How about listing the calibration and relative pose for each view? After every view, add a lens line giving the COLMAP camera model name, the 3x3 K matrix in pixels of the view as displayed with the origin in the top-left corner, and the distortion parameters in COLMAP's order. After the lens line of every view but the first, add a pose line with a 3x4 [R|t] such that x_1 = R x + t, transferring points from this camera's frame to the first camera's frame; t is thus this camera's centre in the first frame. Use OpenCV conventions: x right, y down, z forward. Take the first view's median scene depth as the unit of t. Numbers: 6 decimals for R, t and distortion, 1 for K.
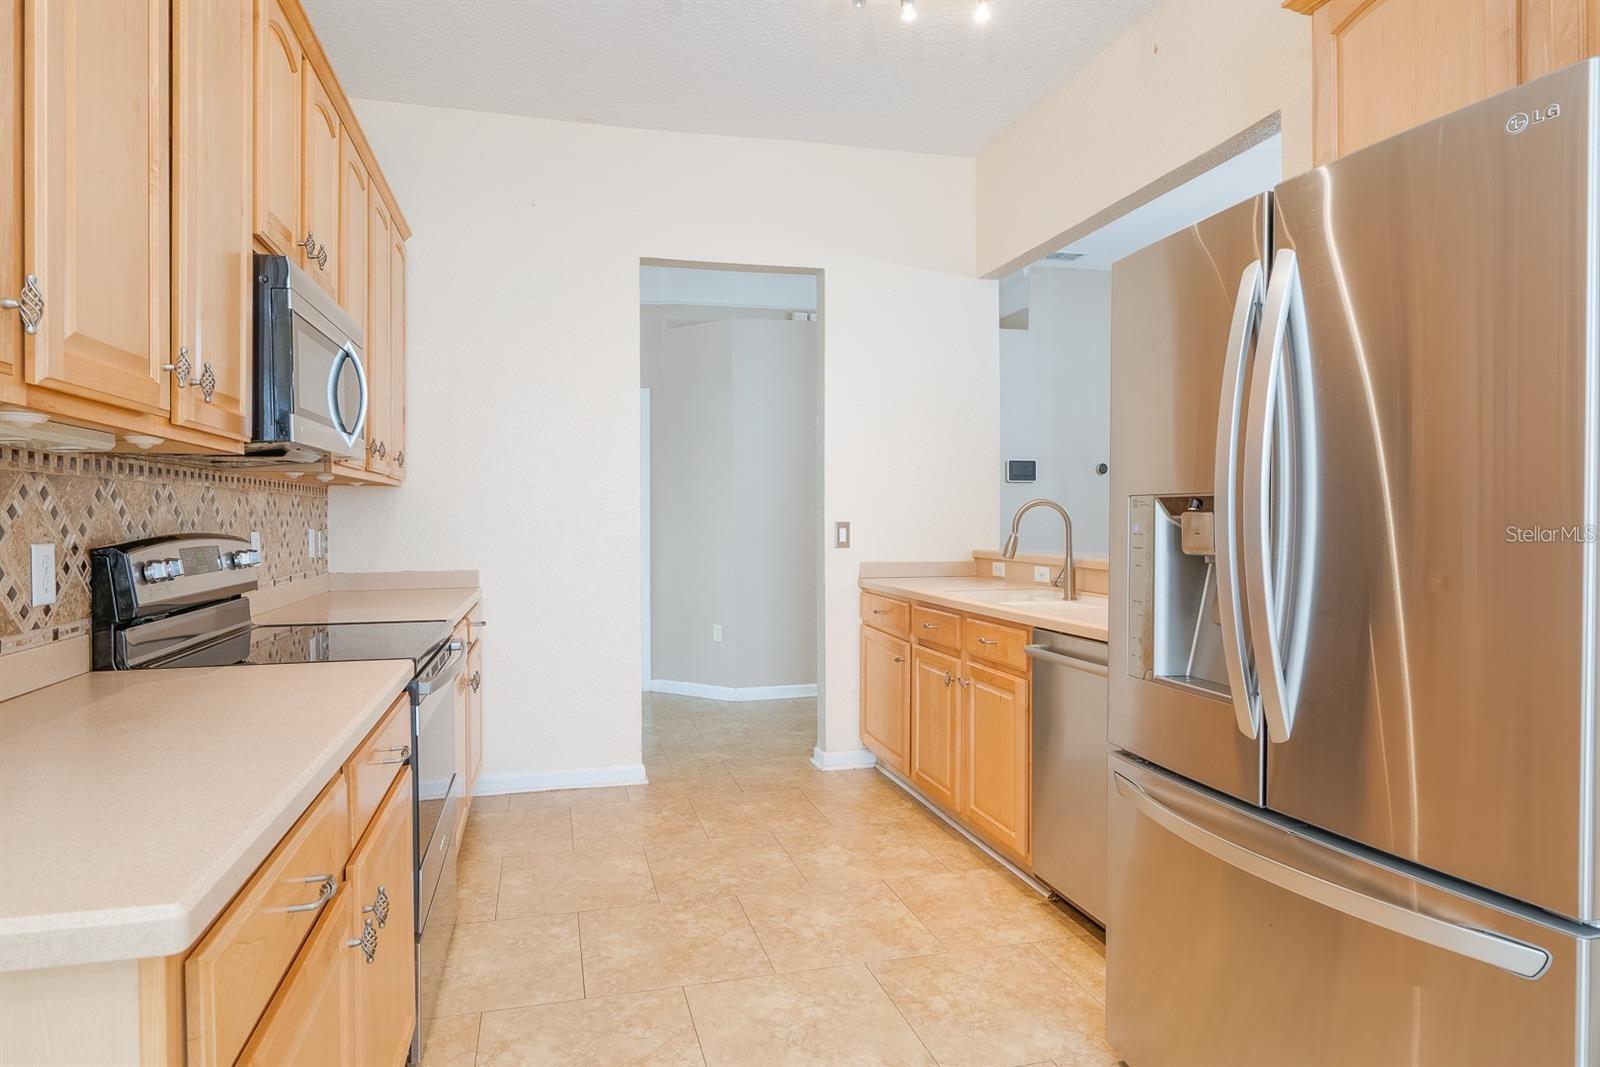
lens RADIAL K [[847.3, 0, 799.5], [0, 847.3, 528.4], [0, 0, 1]] dist [-0.000441, -0.001196]
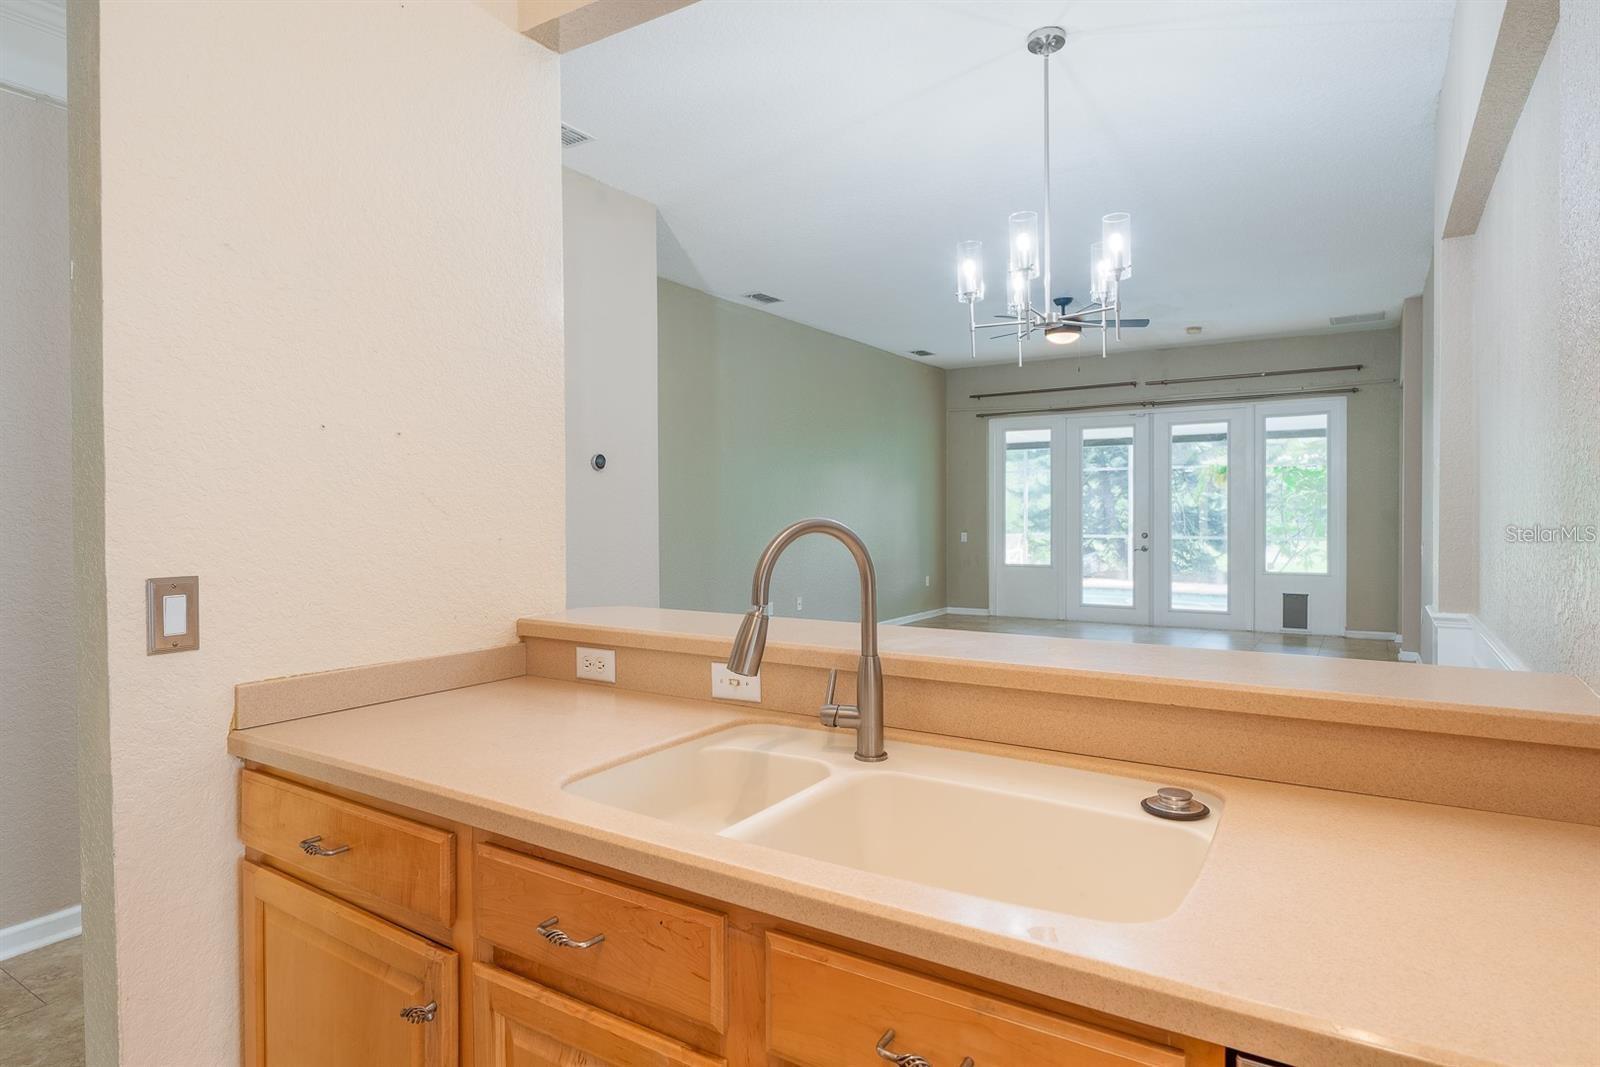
lens RADIAL K [[847.3, 0, 794.5], [0, 847.3, 537.0], [0, 0, 1]] dist [-0.000441, -0.001196]
pose [[0.747577, -0.015417, 0.663996, 0.013350], [0.014217, 0.999873, 0.007209, -0.024875], [-0.664023, 0.004051, 0.747701, 0.639052]]
